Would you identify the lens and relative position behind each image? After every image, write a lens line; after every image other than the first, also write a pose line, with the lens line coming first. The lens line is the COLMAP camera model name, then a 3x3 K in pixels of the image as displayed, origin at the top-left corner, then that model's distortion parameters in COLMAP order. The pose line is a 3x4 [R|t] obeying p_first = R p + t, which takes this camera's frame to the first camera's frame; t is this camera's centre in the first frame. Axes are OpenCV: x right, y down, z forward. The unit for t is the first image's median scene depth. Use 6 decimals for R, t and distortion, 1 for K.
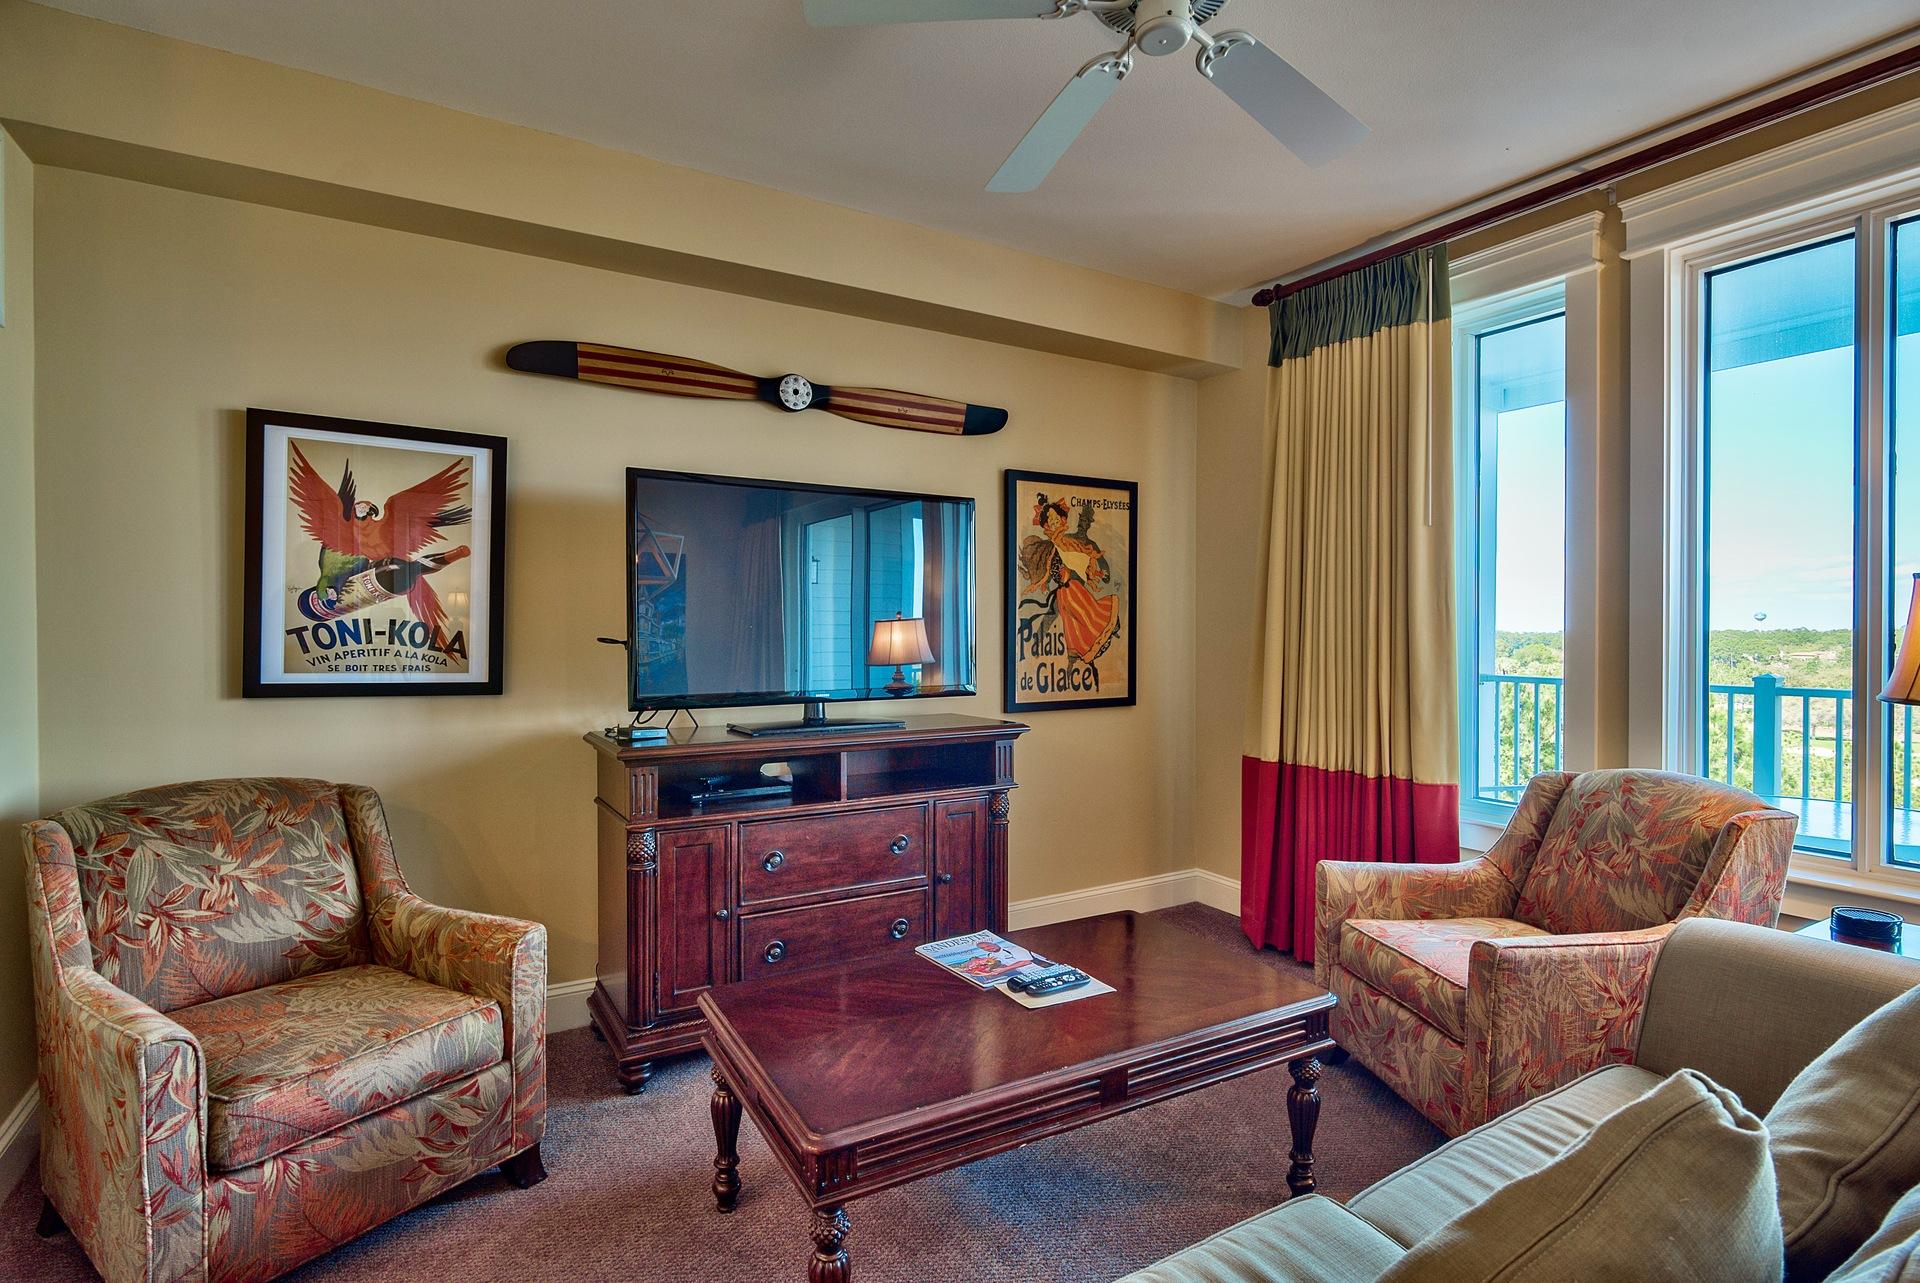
lens RADIAL K [[901.5, 0, 932.2], [0, 901.5, 644.6], [0, 0, 1]] dist [0.002722, 0.000060]
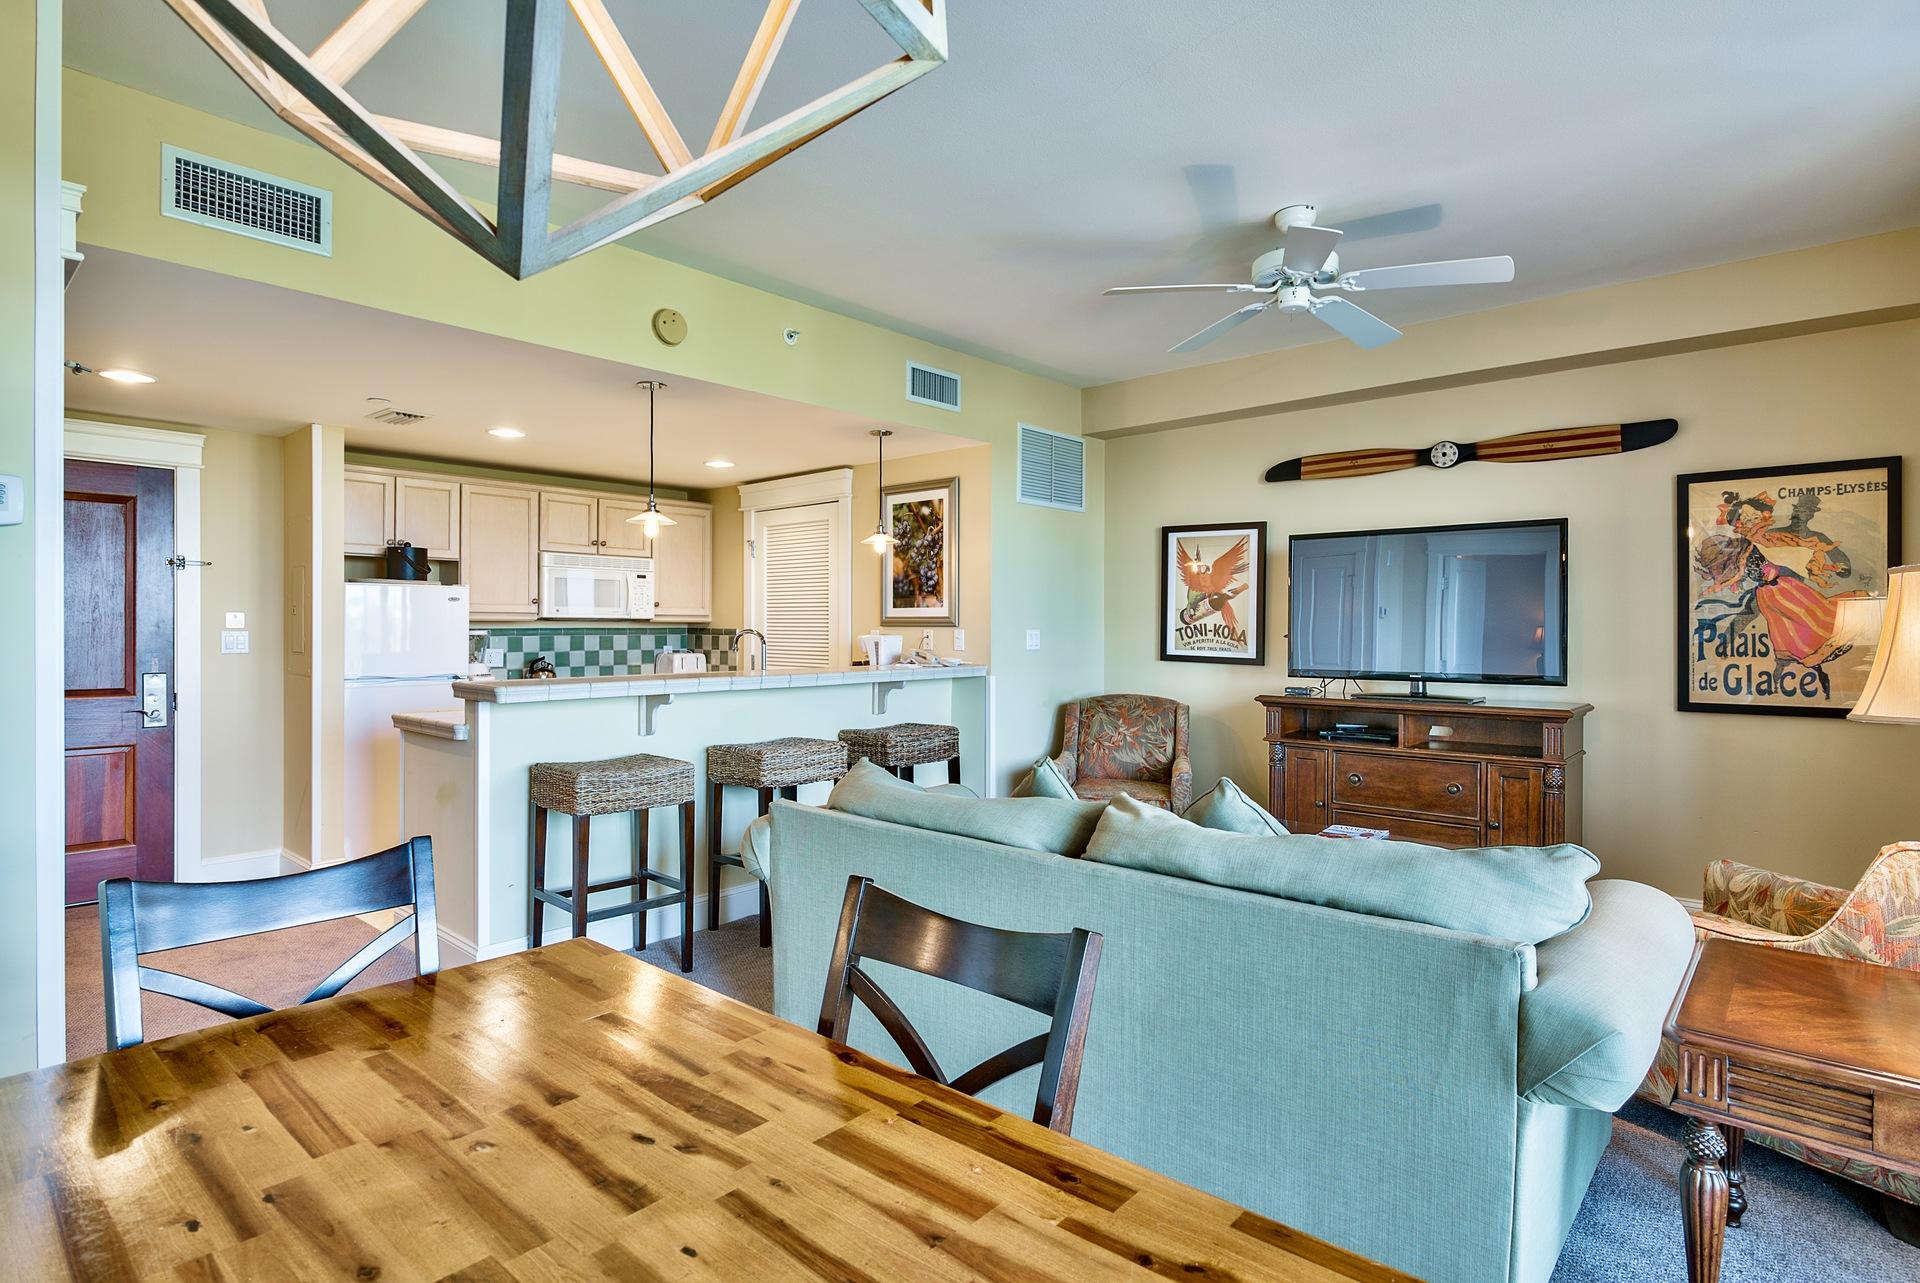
lens RADIAL K [[977.1, 0, 966.9], [0, 977.1, 624.5], [0, 0, 1]] dist [-0.000208, 0.000180]
pose [[0.321676, -0.000662, -0.946850, 0.902597], [-0.013630, 0.999893, -0.005330, -0.006071], [0.946752, 0.014620, 0.321632, -0.132157]]
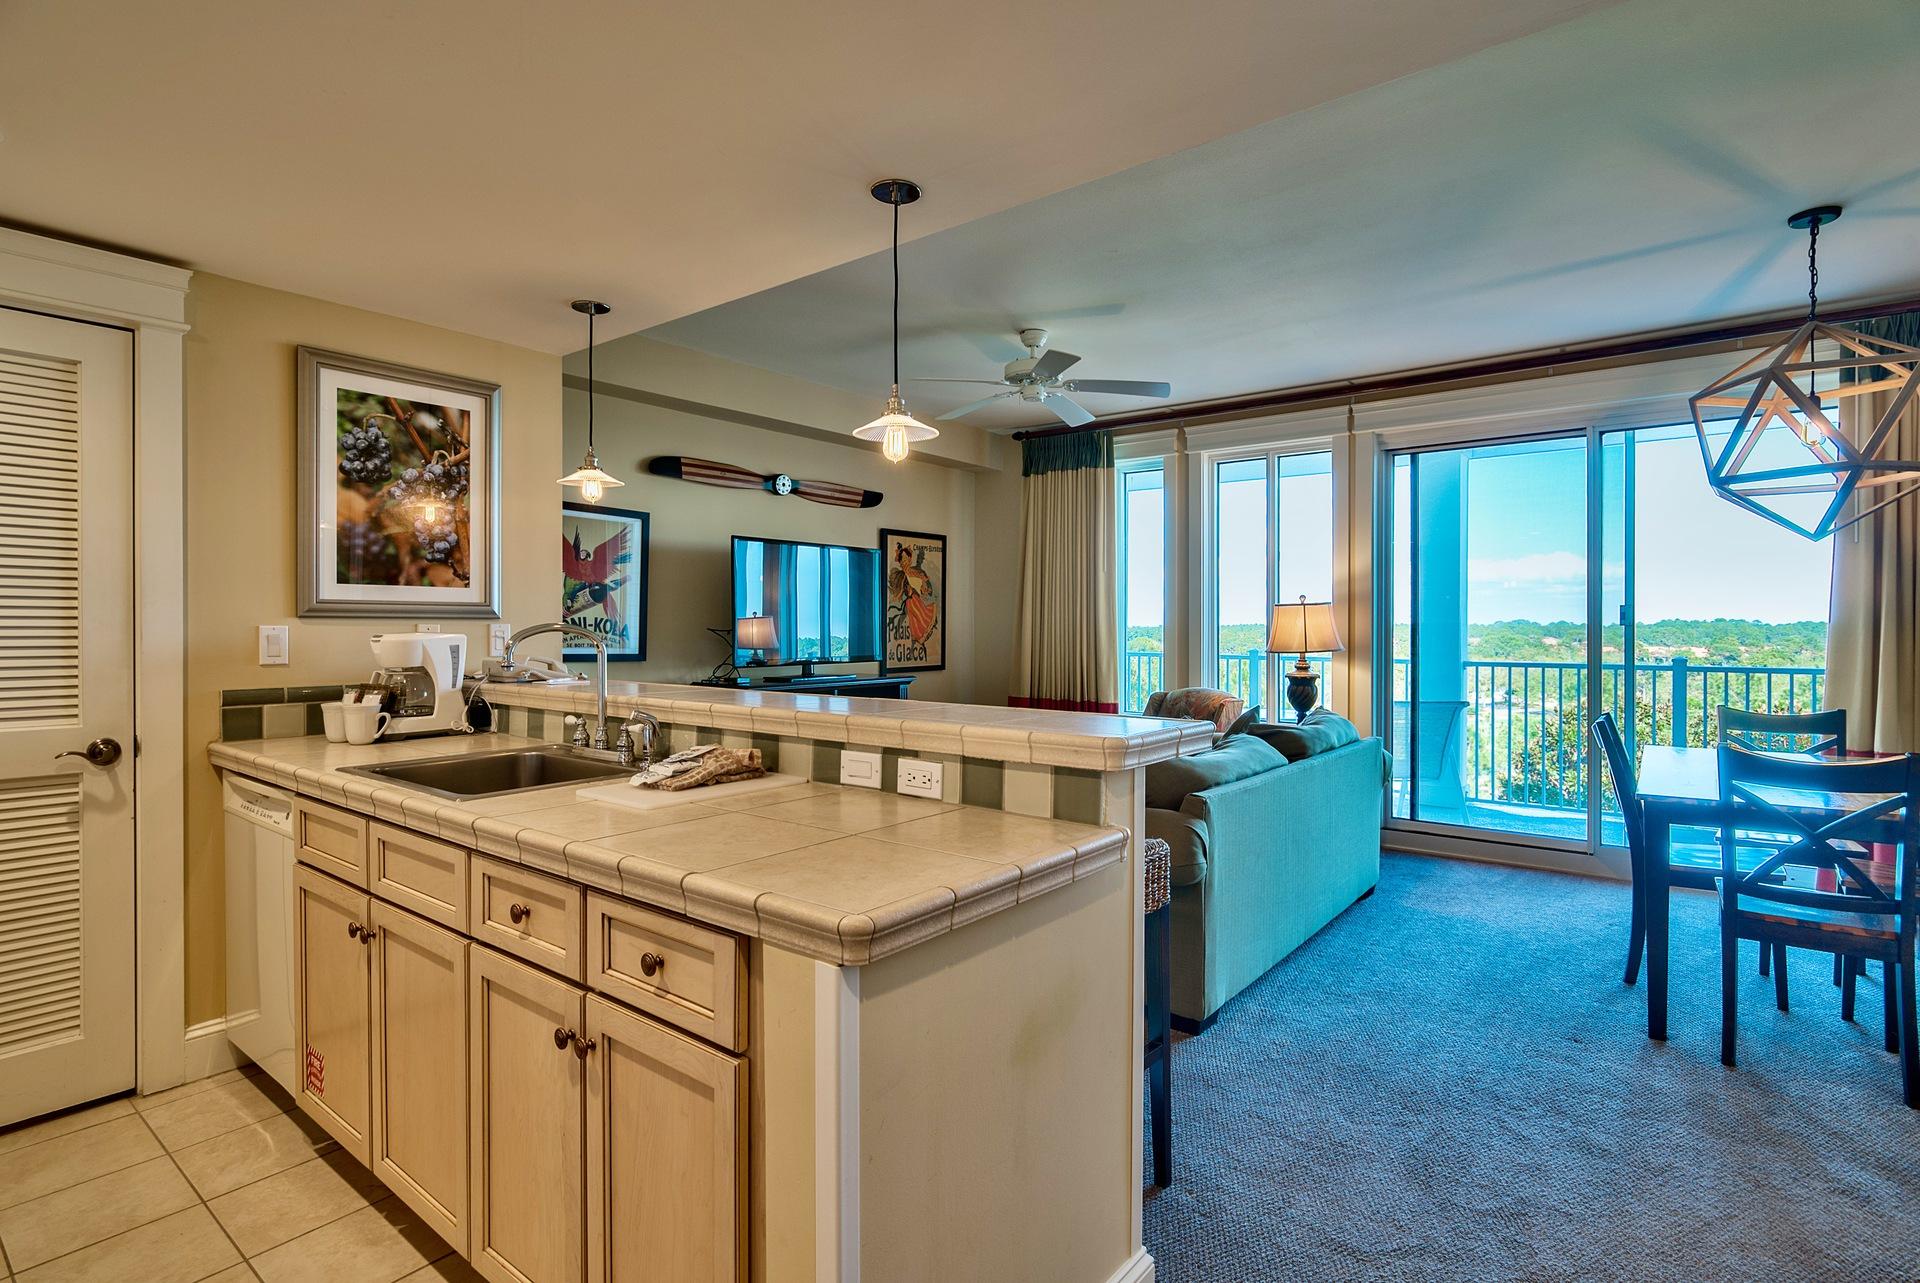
lens RADIAL K [[956.8, 0, 913.6], [0, 956.8, 632.1], [0, 0, 1]] dist [-0.003912, -0.000745]
pose [[0.935813, 0.000377, 0.352497, -0.501734], [0.001524, 0.999986, -0.005115, 0.007956], [-0.352494, 0.005324, 0.935799, -0.699948]]
